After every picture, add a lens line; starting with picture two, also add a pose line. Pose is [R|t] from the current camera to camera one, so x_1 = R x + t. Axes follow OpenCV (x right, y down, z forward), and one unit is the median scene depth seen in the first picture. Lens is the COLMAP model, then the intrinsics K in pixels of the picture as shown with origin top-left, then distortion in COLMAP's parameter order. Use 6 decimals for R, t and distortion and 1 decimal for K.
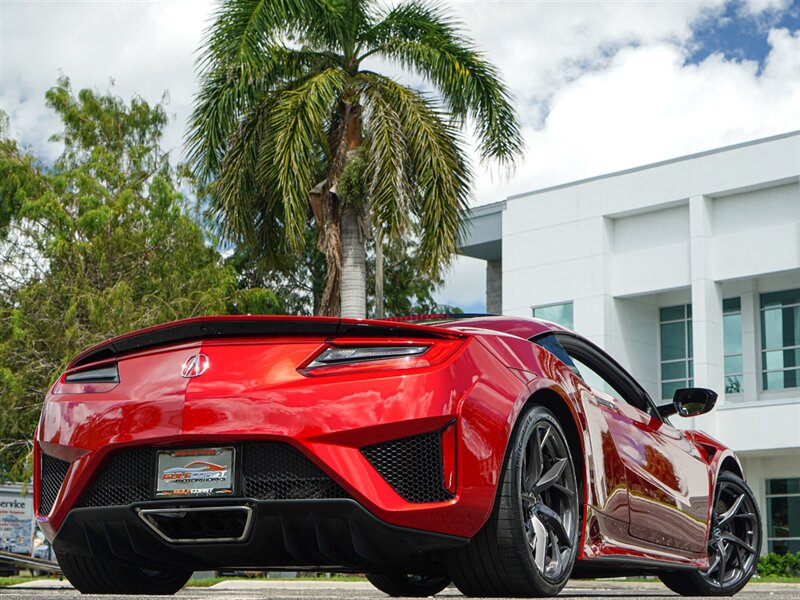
lens RADIAL K [[1577.8, 0, 400.0], [0, 1577.8, 300.0], [0, 0, 1]] dist [-0.017093, -0.064888]
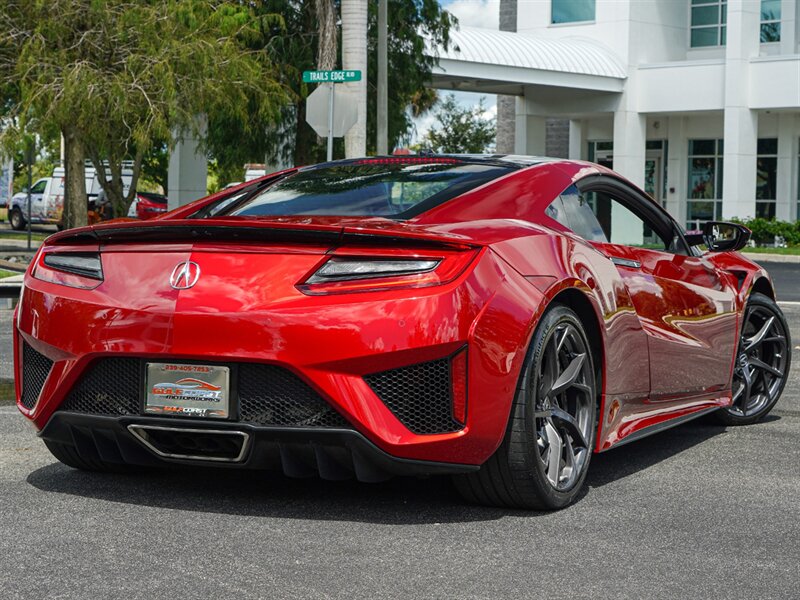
lens RADIAL K [[1700.4, 0, 398.5], [0, 1700.4, 287.6], [0, 0, 1]] dist [0.032039, -0.006924]
pose [[0.999957, 0.009071, -0.001902, -0.002904], [-0.008409, 0.974247, 0.225329, -0.161566], [0.003897, -0.225303, 0.974281, 0.028570]]
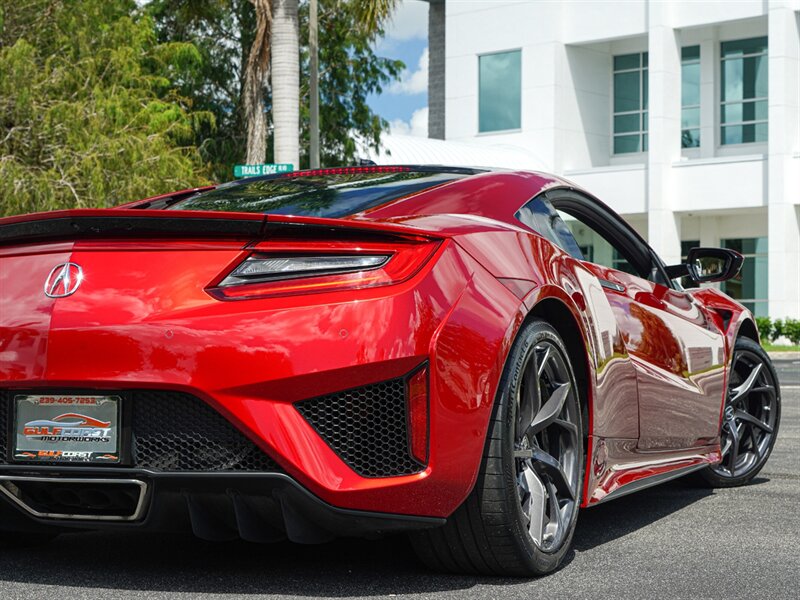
lens RADIAL K [[1623.8, 0, 416.7], [0, 1623.8, 303.5], [0, 0, 1]] dist [-0.030197, 0.222903]
pose [[0.998739, -0.004690, 0.049989, -0.005854], [-0.003645, 0.986227, 0.165358, -0.064516], [-0.050076, -0.165332, 0.984966, 0.242229]]
